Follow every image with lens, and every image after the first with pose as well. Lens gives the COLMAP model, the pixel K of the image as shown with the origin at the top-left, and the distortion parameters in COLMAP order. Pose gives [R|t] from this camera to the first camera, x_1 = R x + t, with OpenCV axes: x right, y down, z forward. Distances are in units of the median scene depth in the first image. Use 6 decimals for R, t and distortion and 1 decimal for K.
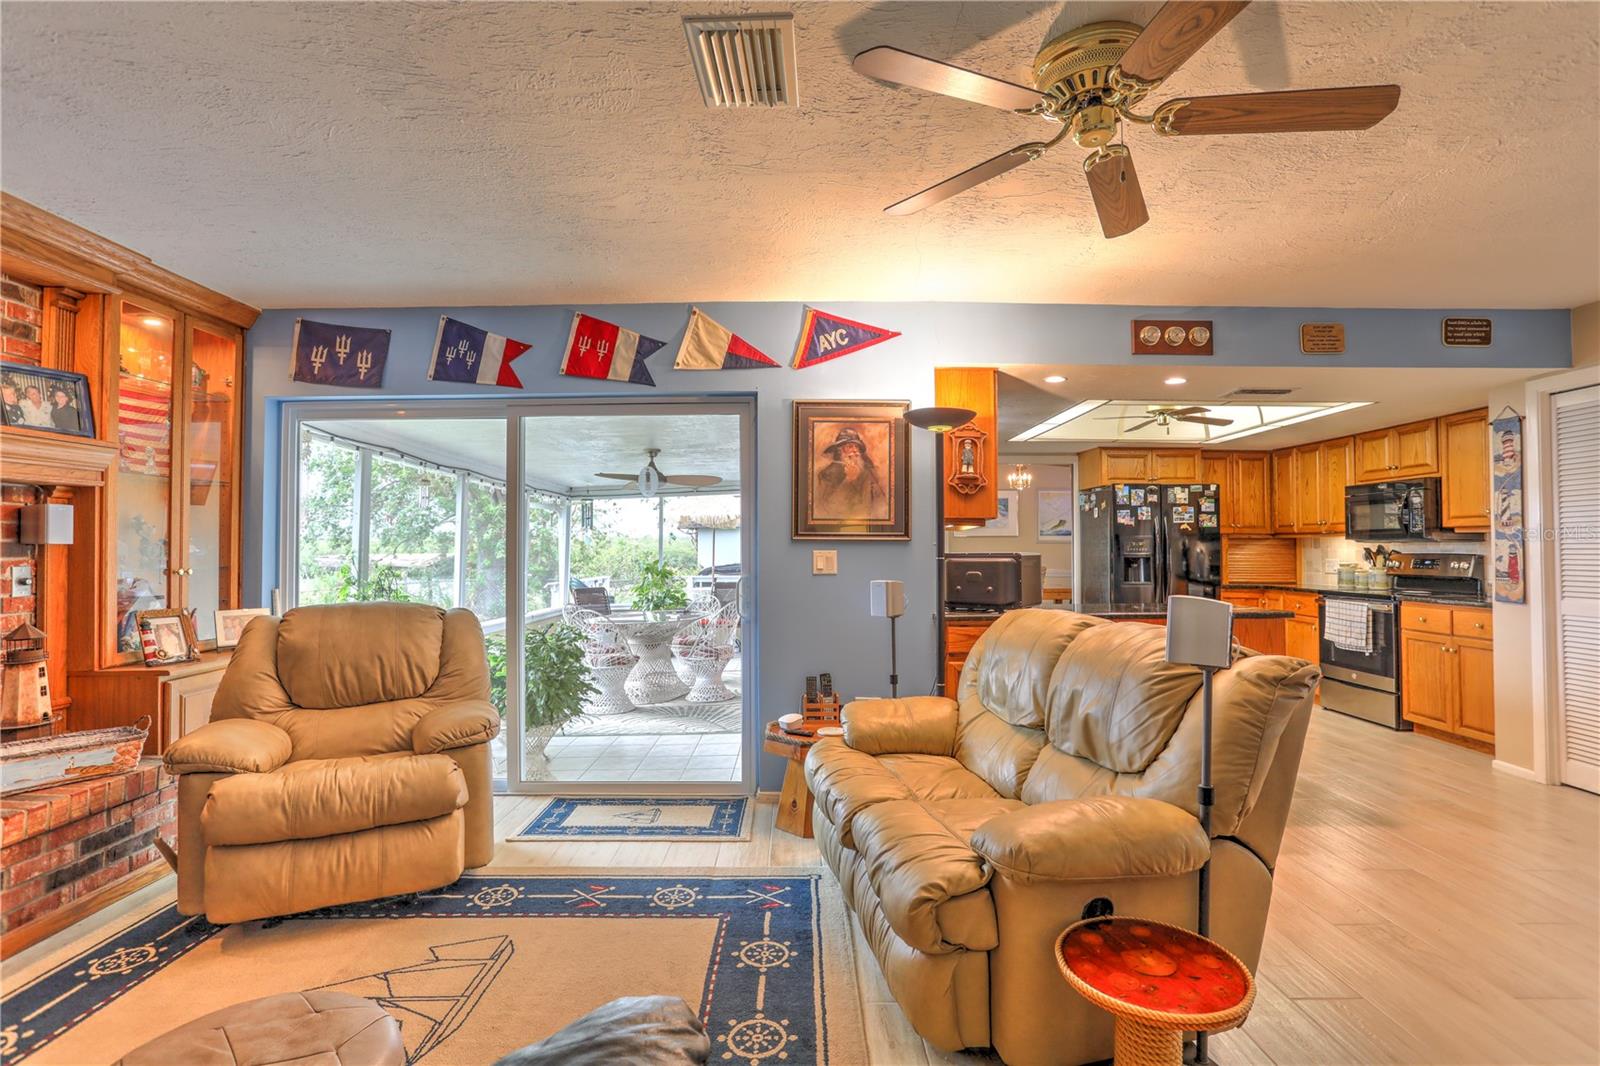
lens RADIAL K [[776.9, 0, 804.4], [0, 776.9, 531.9], [0, 0, 1]] dist [-0.062088, 0.030749]
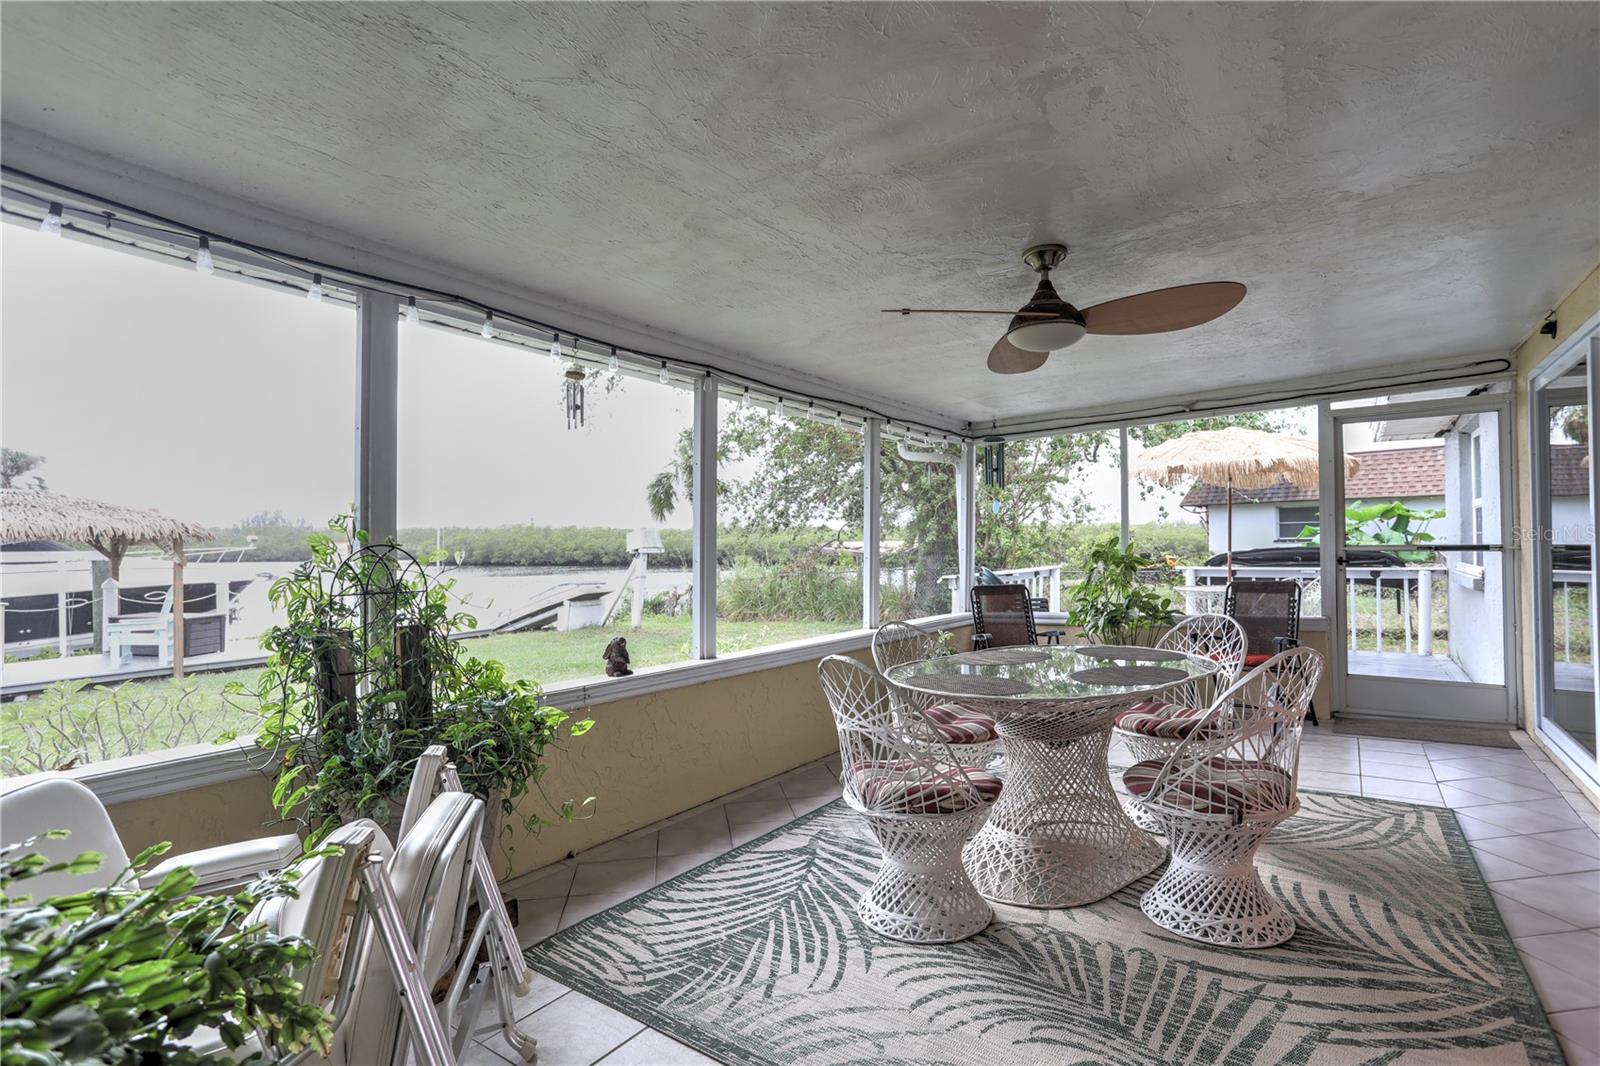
lens RADIAL K [[776.9, 0, 804.4], [0, 776.9, 531.9], [0, 0, 1]] dist [-0.062088, 0.030749]
pose [[0.809197, -0.017291, -0.587282, -0.047395], [0.024579, 0.999688, 0.004434, 0.024624], [0.587022, -0.018022, 0.809370, 0.432644]]
